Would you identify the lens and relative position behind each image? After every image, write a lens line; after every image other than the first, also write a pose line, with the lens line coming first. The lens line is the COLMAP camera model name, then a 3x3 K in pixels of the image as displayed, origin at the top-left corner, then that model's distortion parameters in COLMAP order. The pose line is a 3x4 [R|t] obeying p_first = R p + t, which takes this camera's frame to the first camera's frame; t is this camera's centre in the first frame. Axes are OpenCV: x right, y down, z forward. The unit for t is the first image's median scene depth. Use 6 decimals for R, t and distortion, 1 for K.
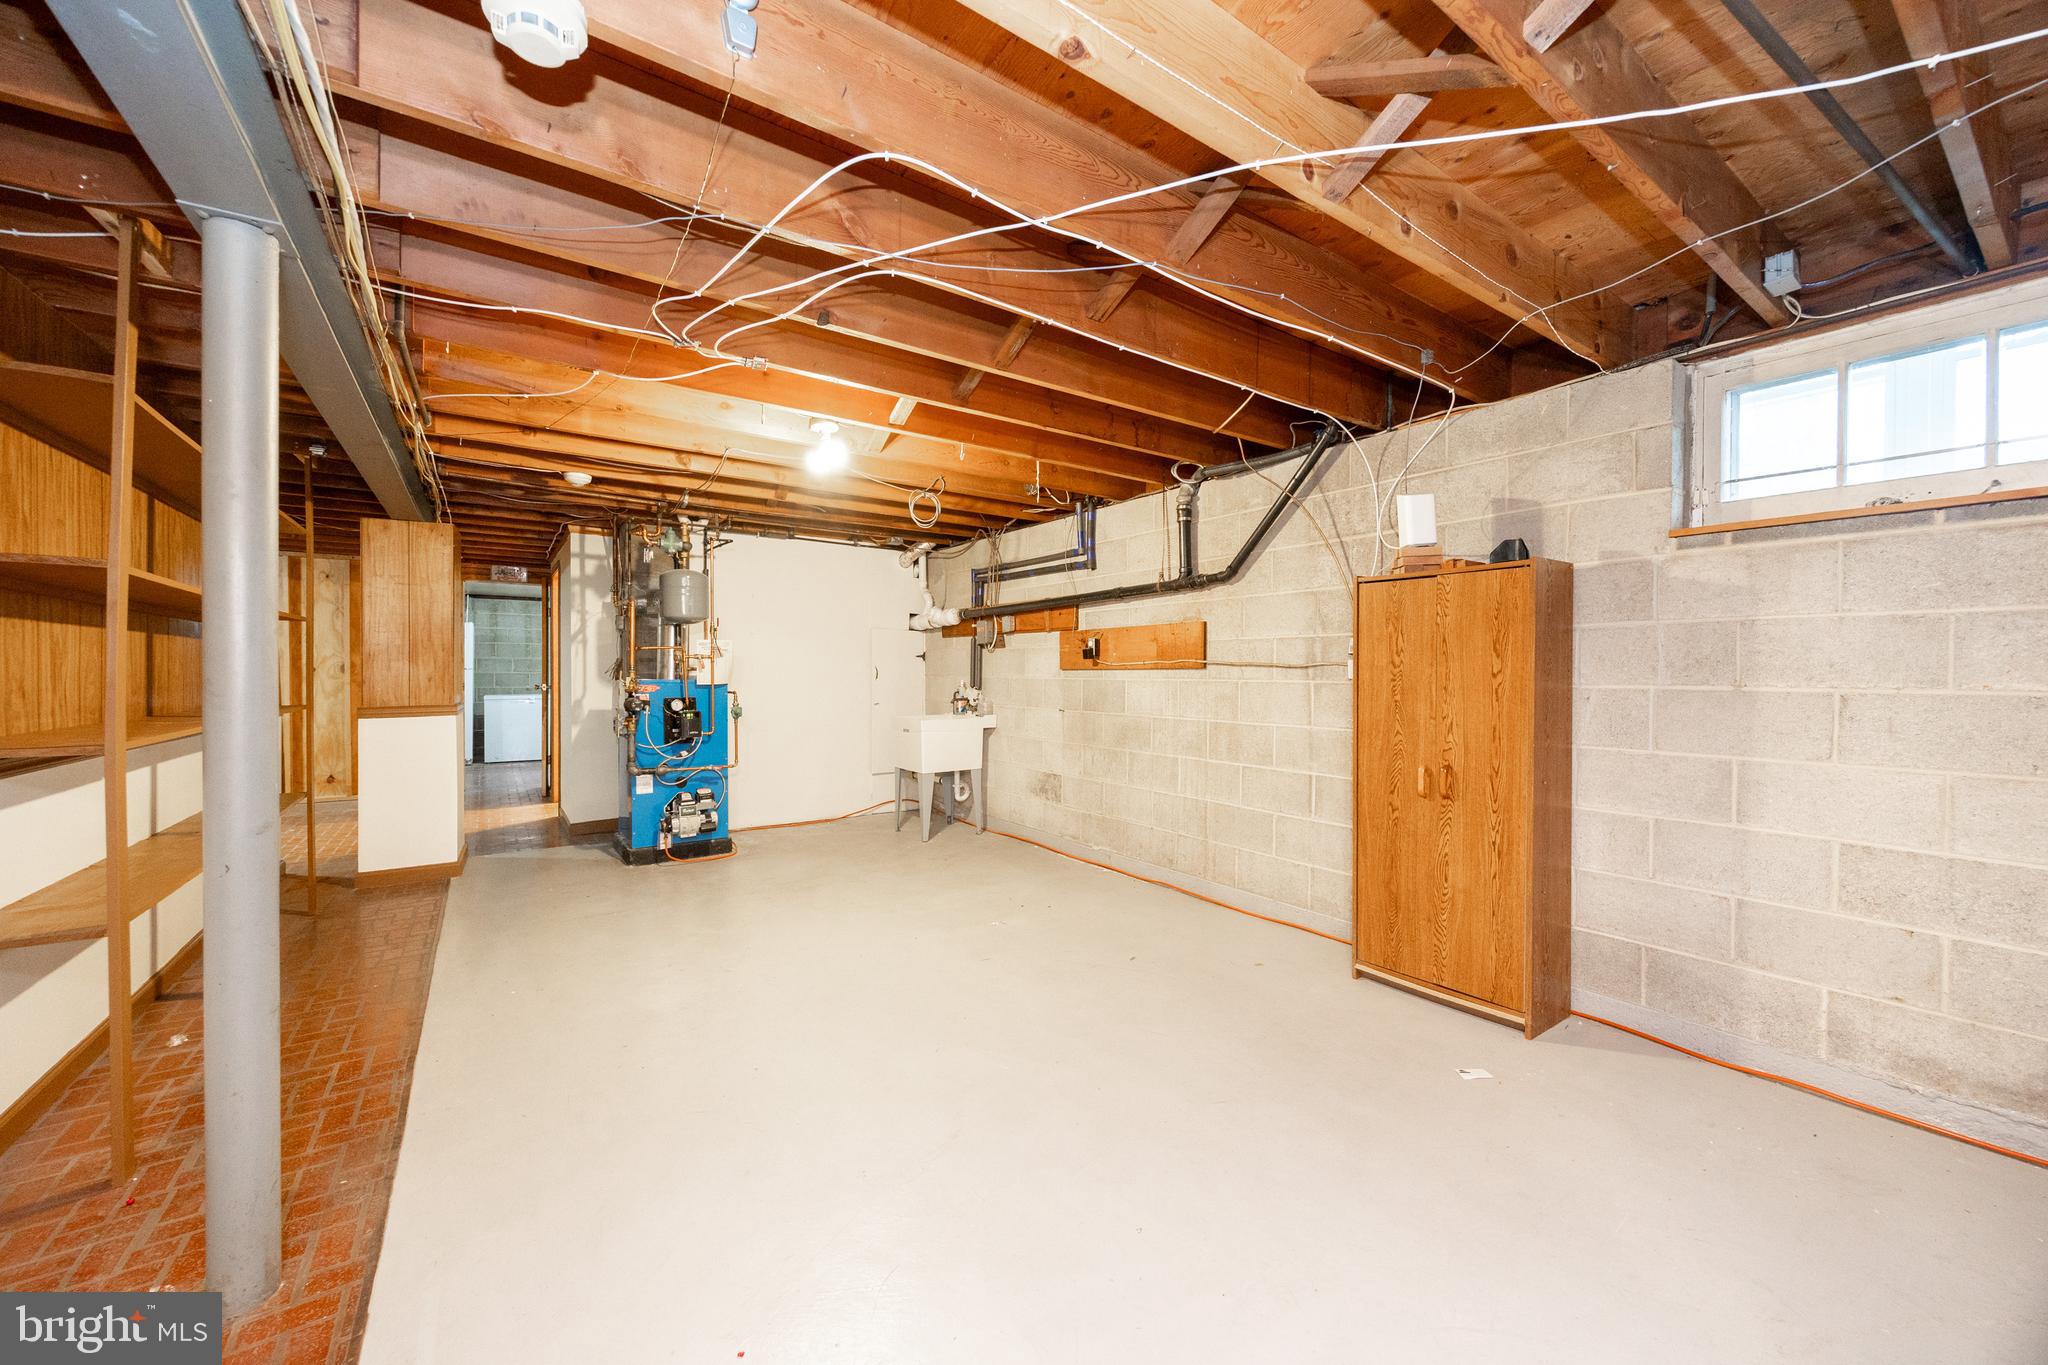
lens RADIAL K [[775.3, 0, 1024.0], [0, 775.3, 682.5], [0, 0, 1]] dist [-0.000987, -0.000205]
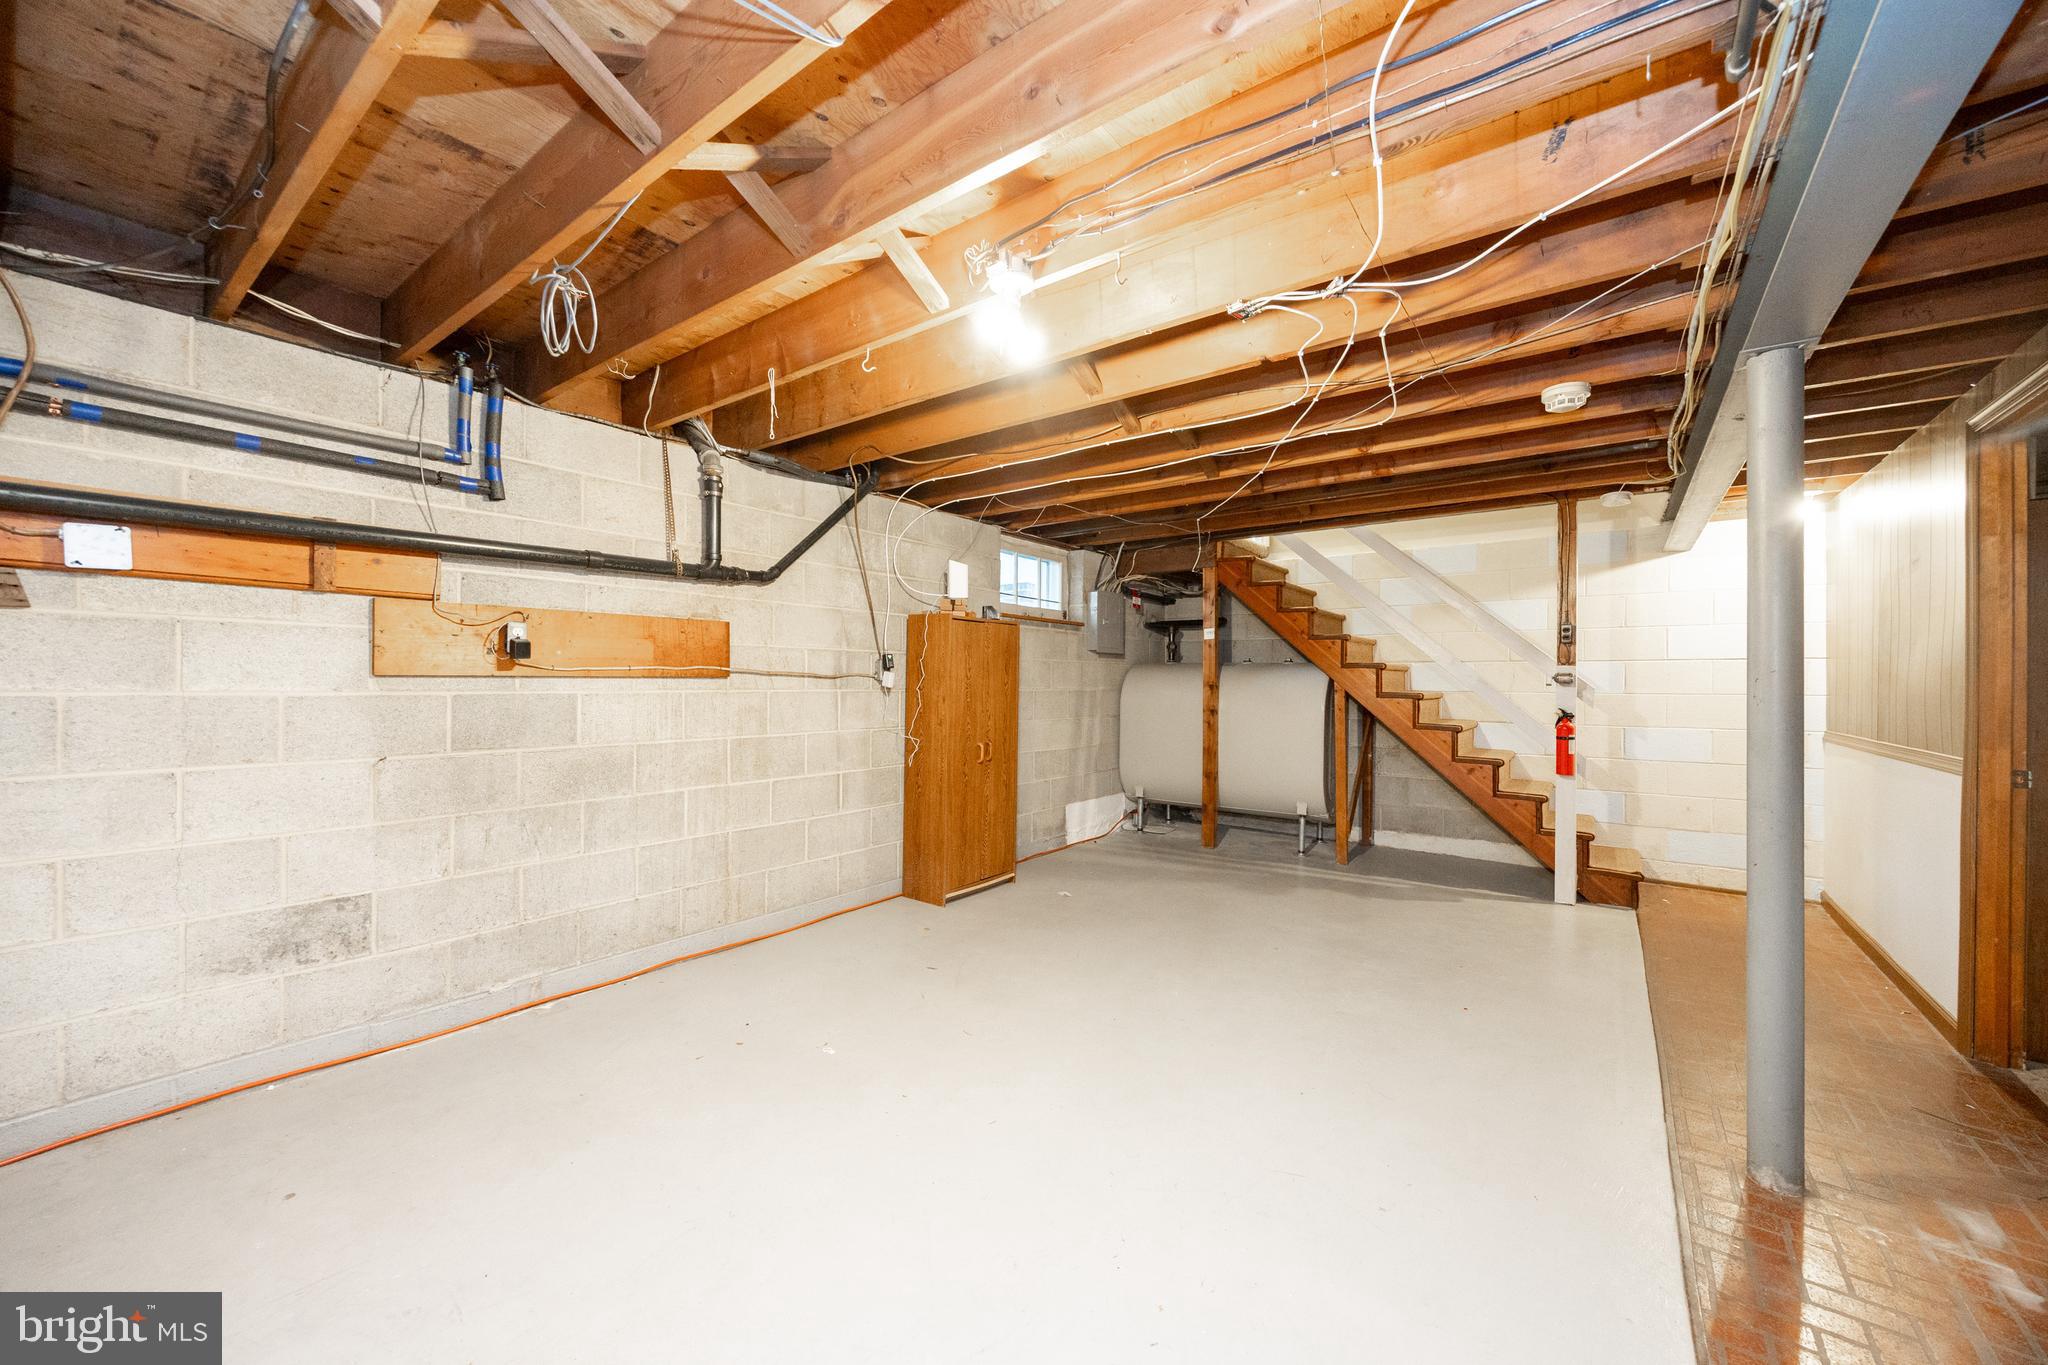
lens RADIAL K [[775.3, 0, 1024.0], [0, 775.3, 682.5], [0, 0, 1]] dist [-0.000987, -0.000205]
pose [[-0.313573, -0.008853, 0.949523, -0.661211], [0.002657, 0.999944, 0.010200, -0.019679], [-0.949560, 0.005721, -0.313532, 0.937265]]
